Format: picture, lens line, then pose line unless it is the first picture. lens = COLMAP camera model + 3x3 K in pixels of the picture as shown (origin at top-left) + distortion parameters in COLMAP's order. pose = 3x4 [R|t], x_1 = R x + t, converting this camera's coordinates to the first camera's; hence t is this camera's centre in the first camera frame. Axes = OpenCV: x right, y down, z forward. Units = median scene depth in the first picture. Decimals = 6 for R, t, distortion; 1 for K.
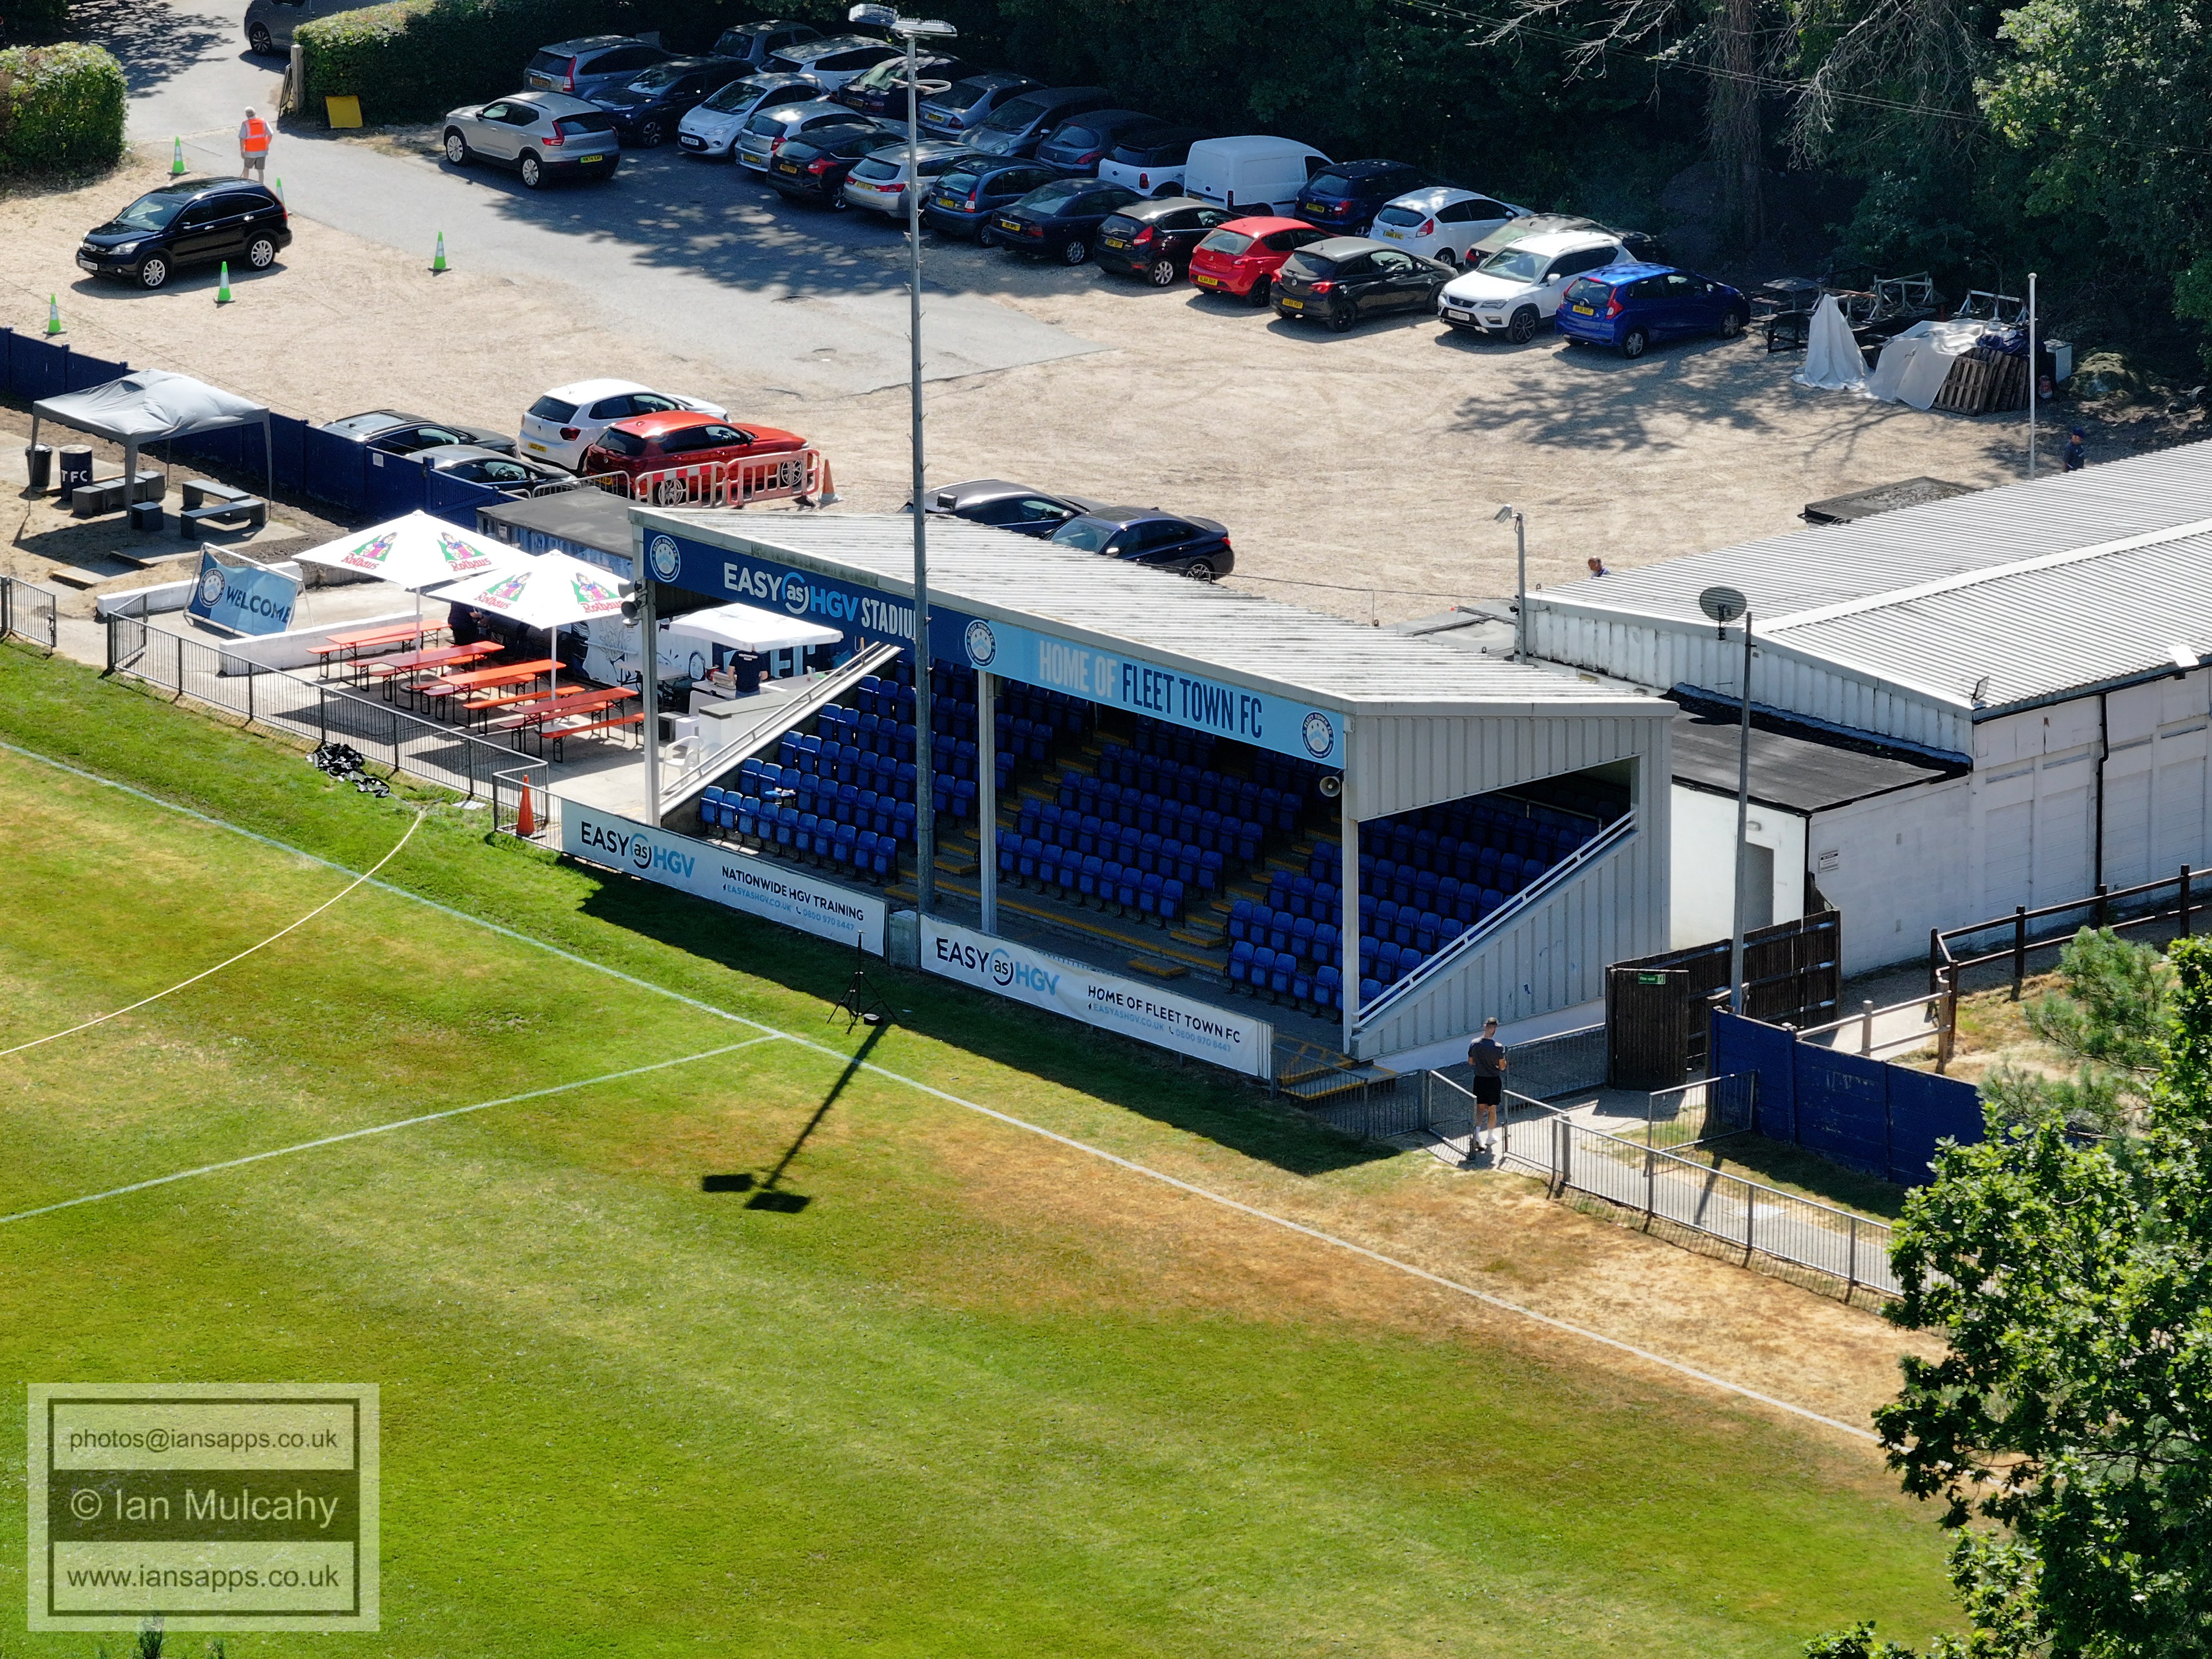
lens RADIAL K [[10805.4, 0, 1100.3], [0, 10805.4, 828.8], [0, 0, 1]] dist [-0.240145, 0.000000]
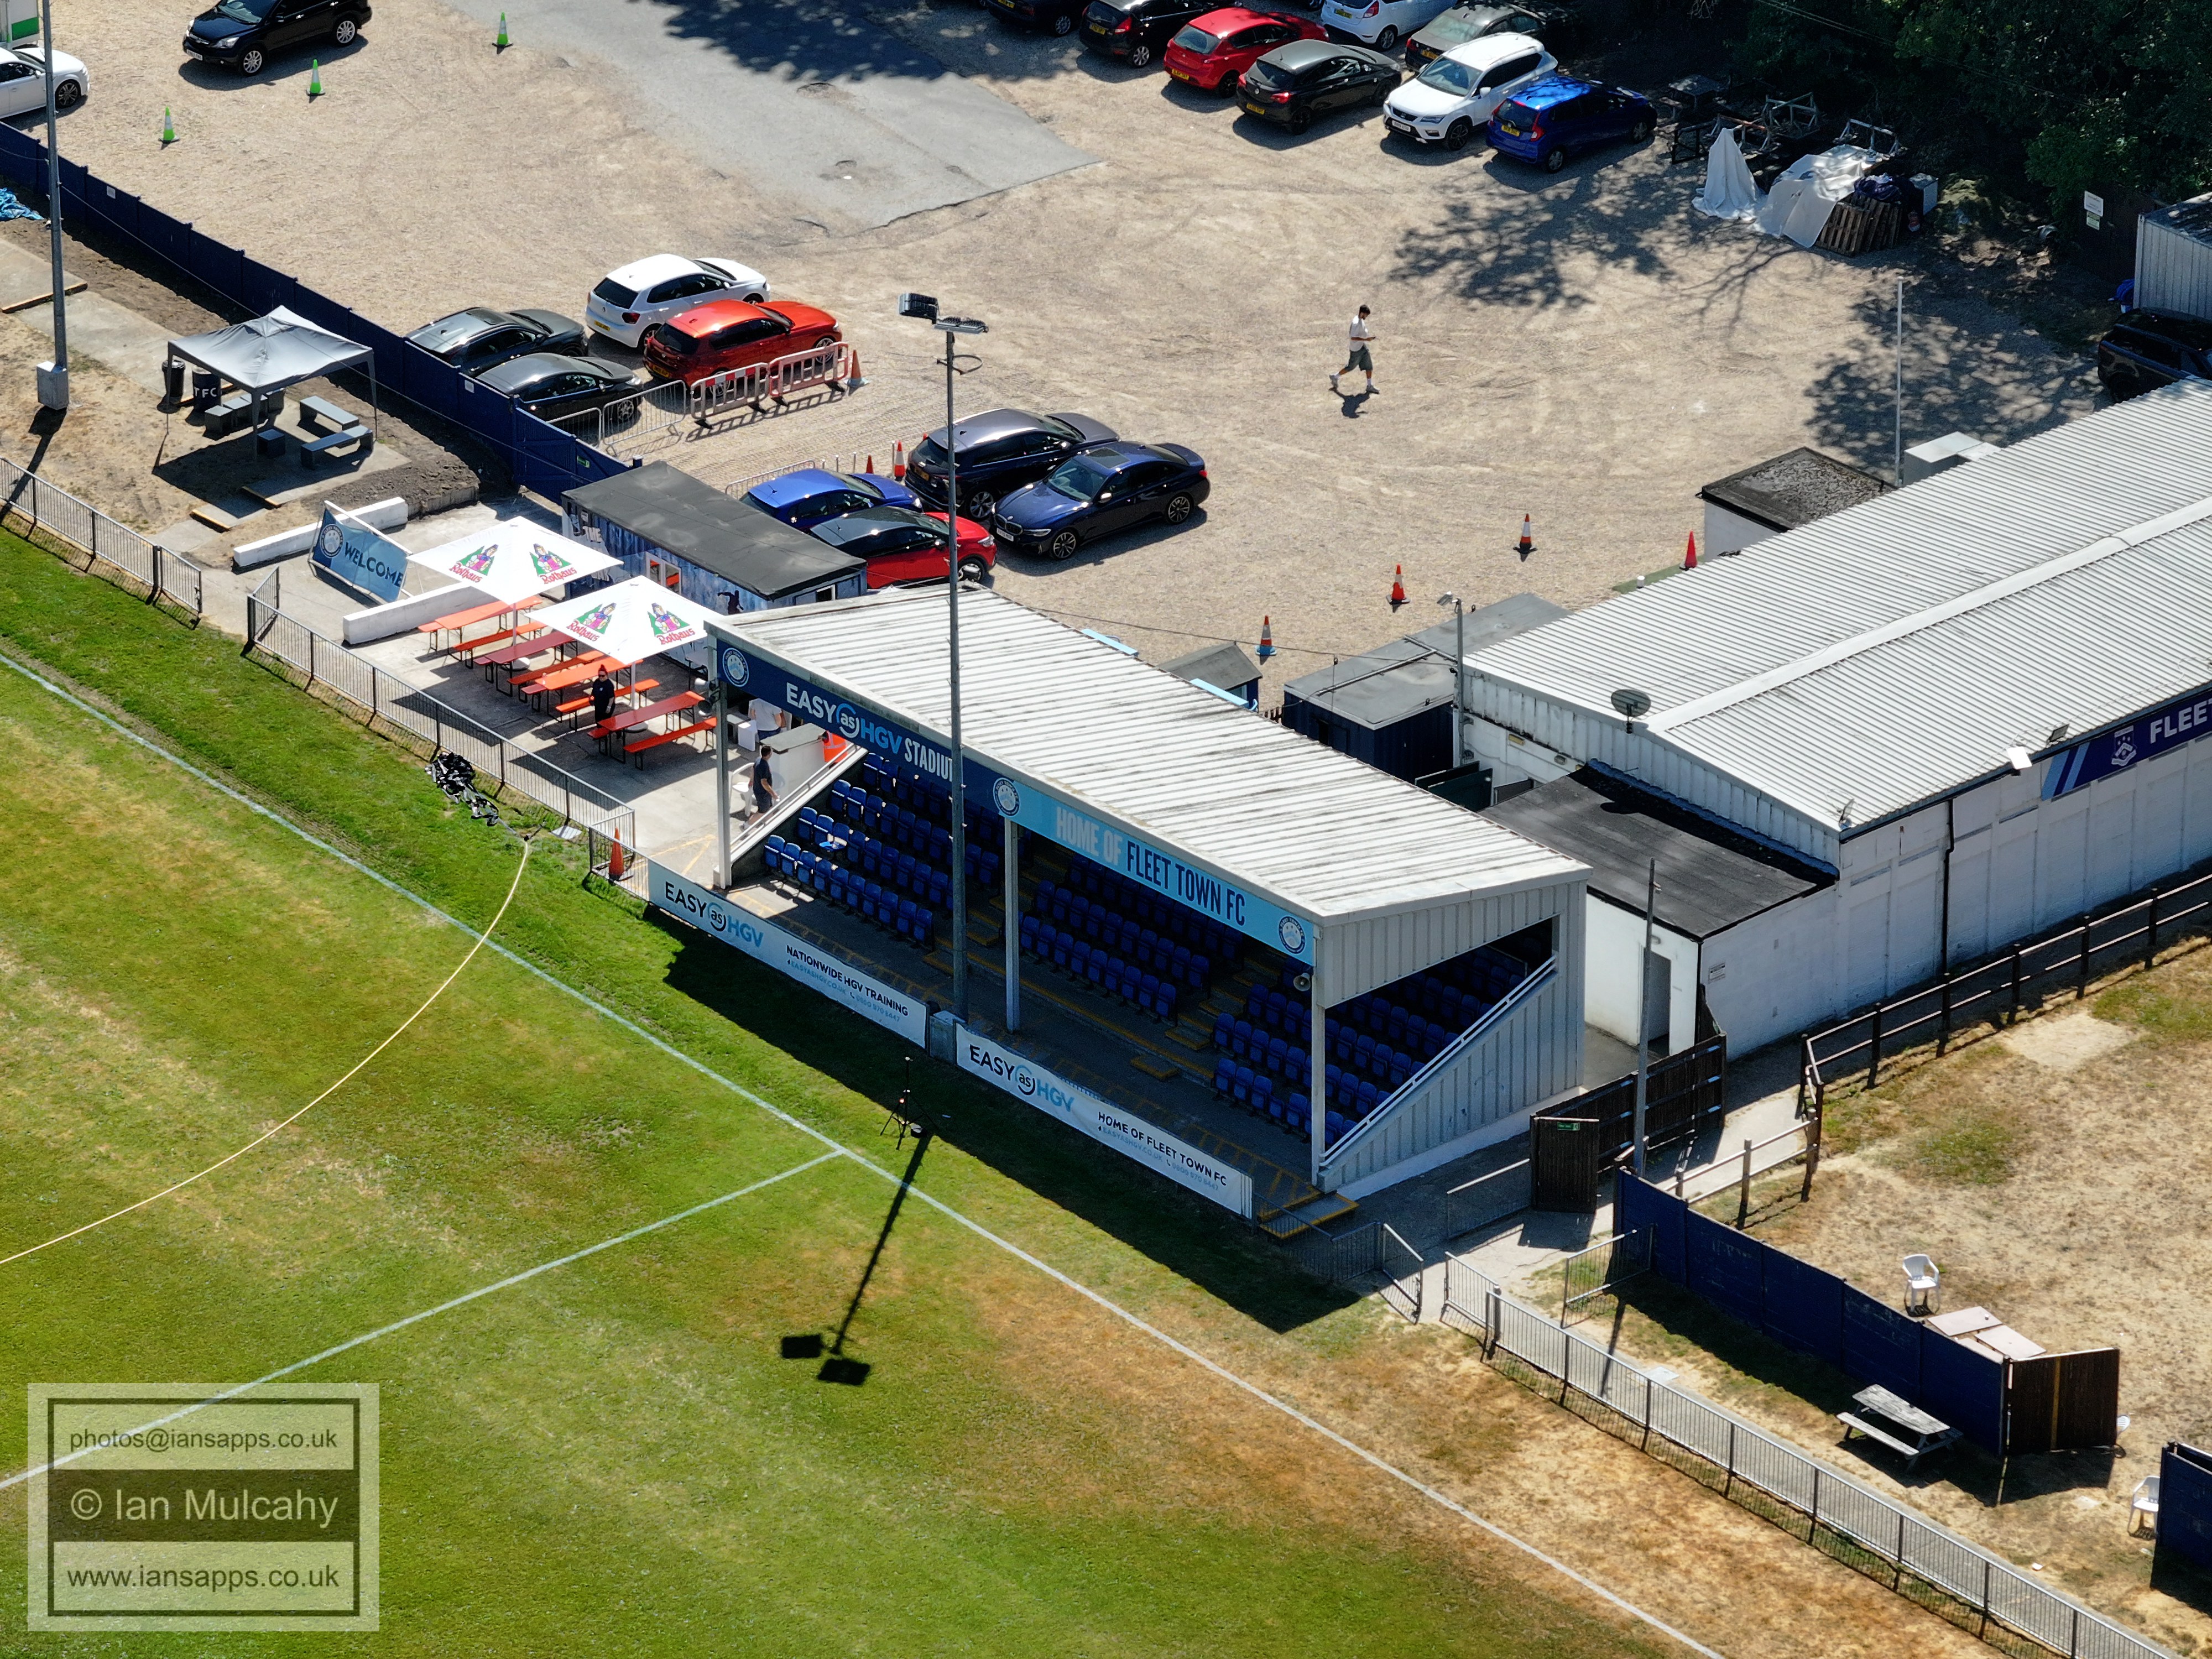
lens RADIAL K [[10805.4, 0, 1106.8], [0, 10805.4, 832.9], [0, 0, 1]] dist [-0.240145, 0.000000]
pose [[0.999945, -0.001168, 0.010466, -0.012244], [-0.000772, 0.983016, 0.183519, -0.226975], [-0.010503, -0.183517, 0.982960, -0.166840]]
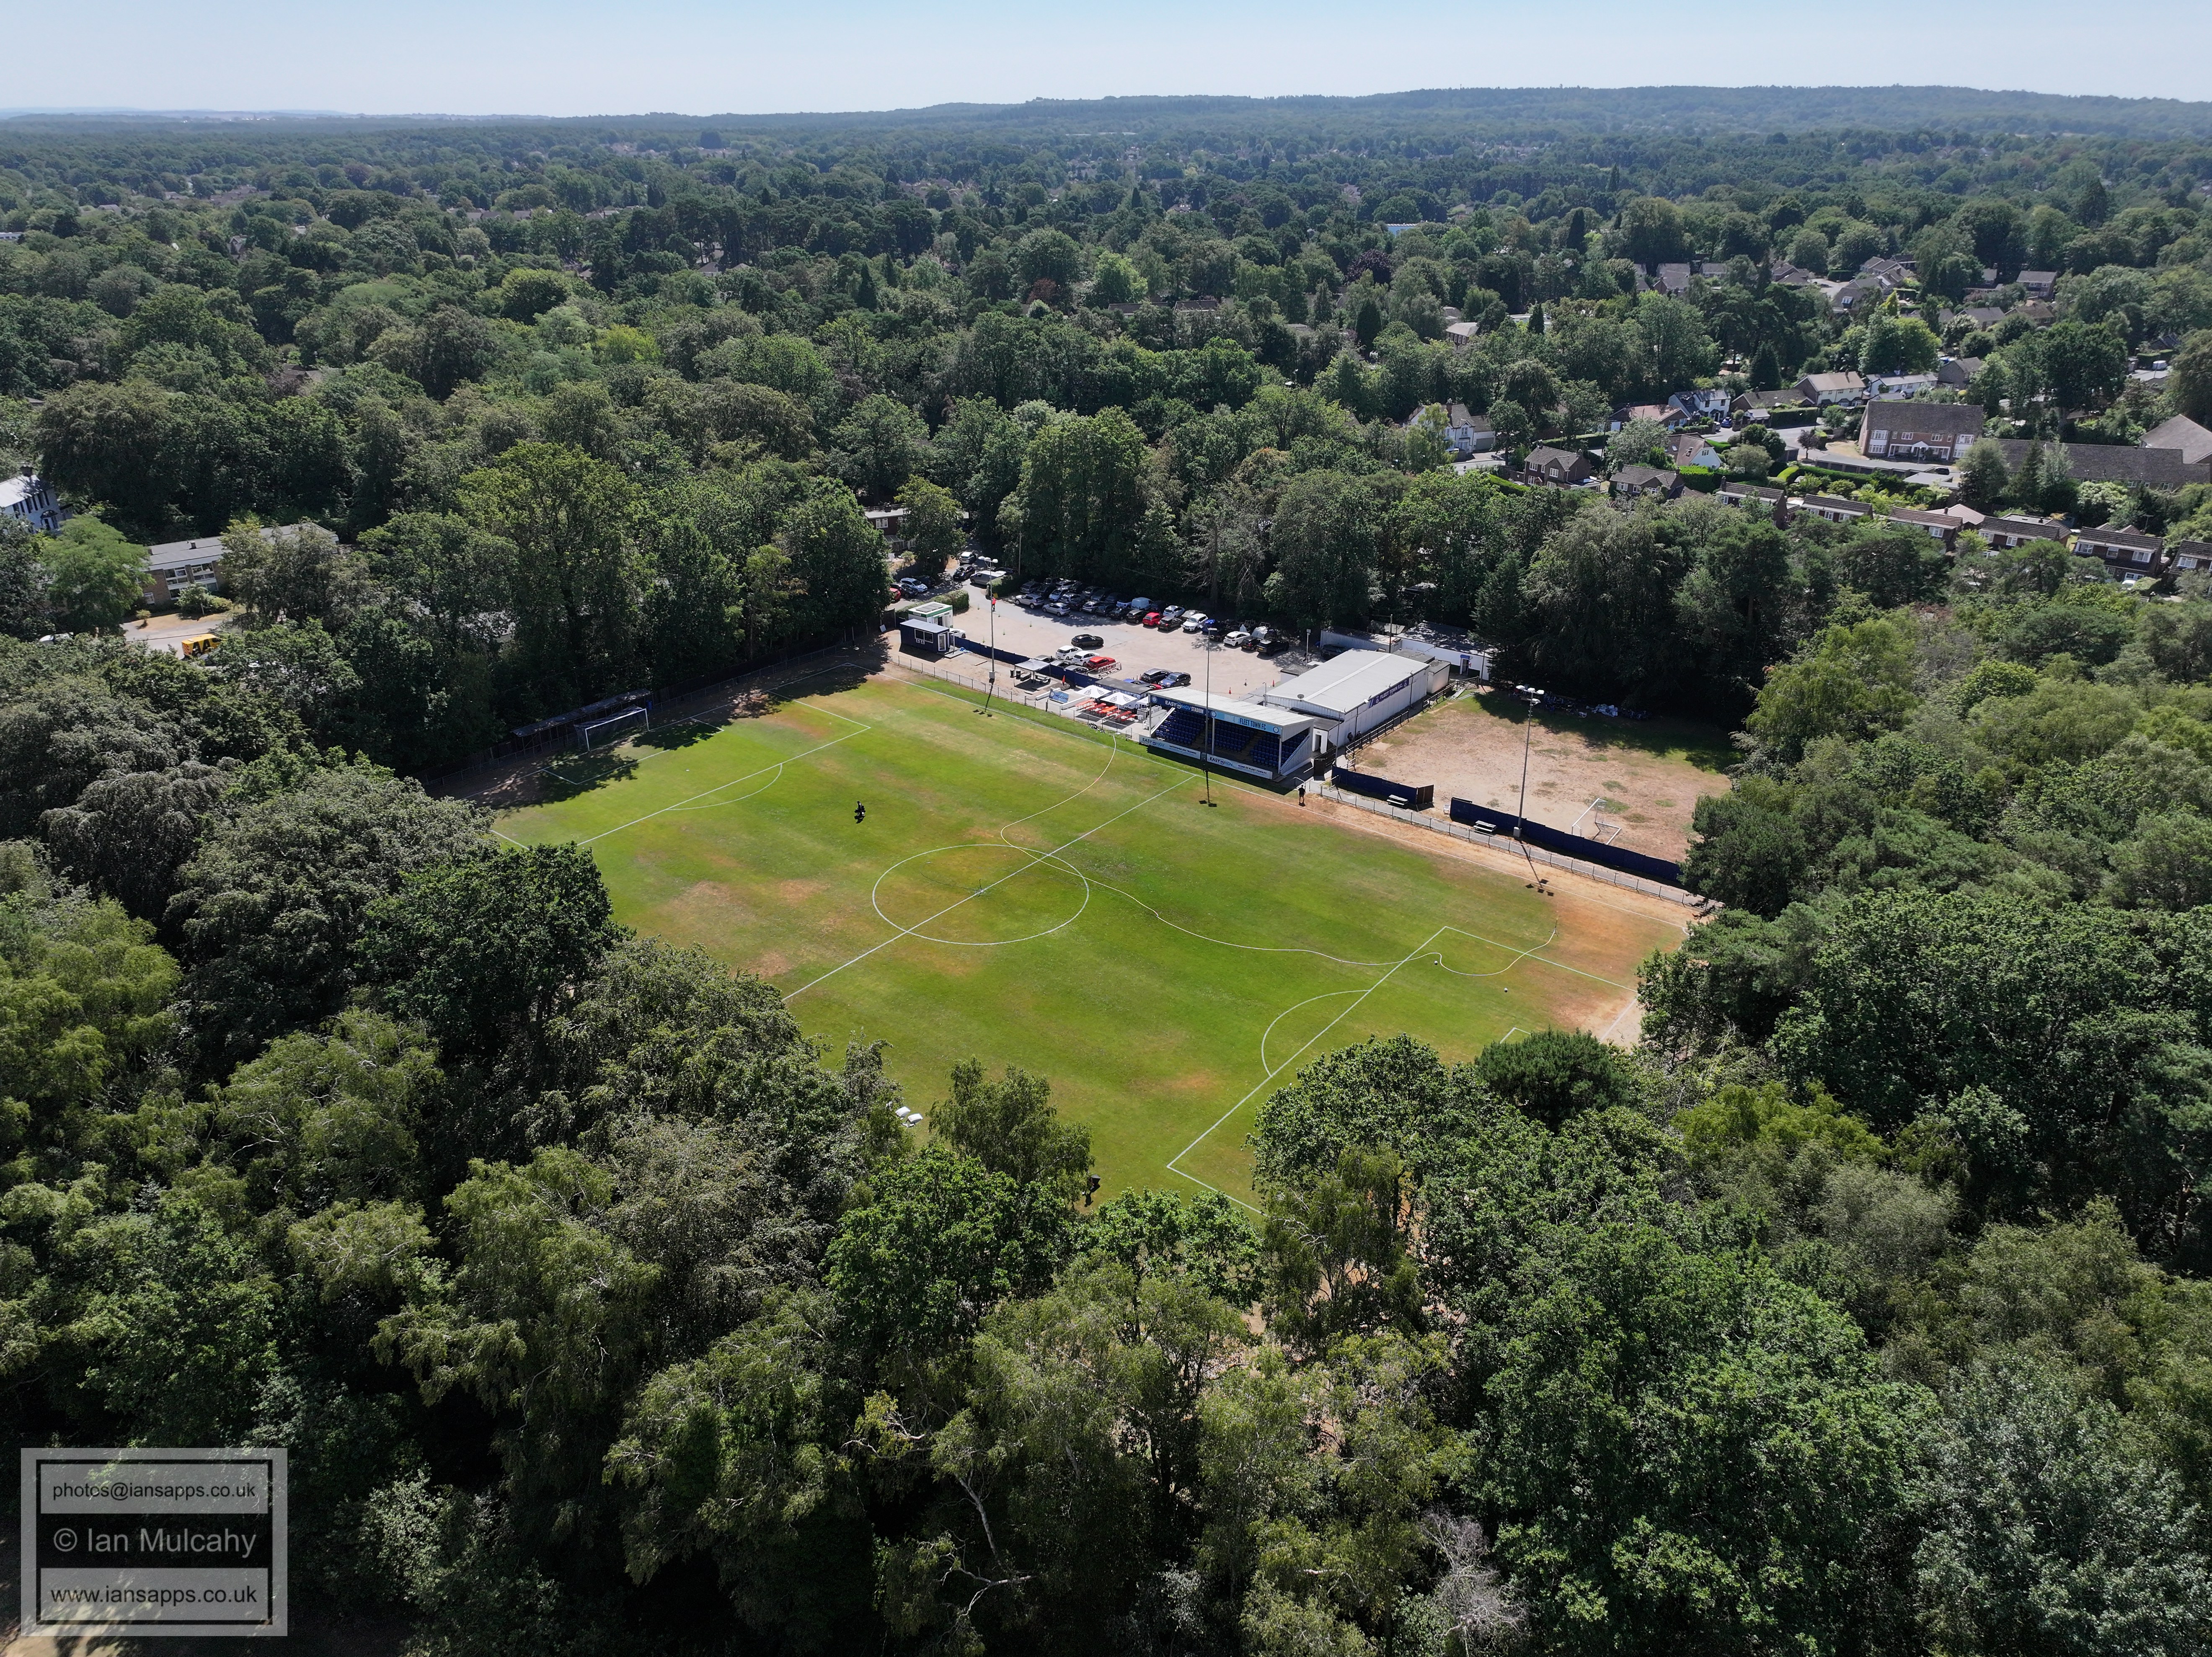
lens RADIAL K [[1567.5, 0, 1111.6], [0, 1567.5, 816.8], [0, 0, 1]] dist [0.000103, 0.021045]
pose [[0.976881, -0.076752, 0.199529, -0.275385], [0.043952, 0.985497, 0.163900, -0.117647], [-0.209215, -0.151341, 0.966087, 0.030413]]
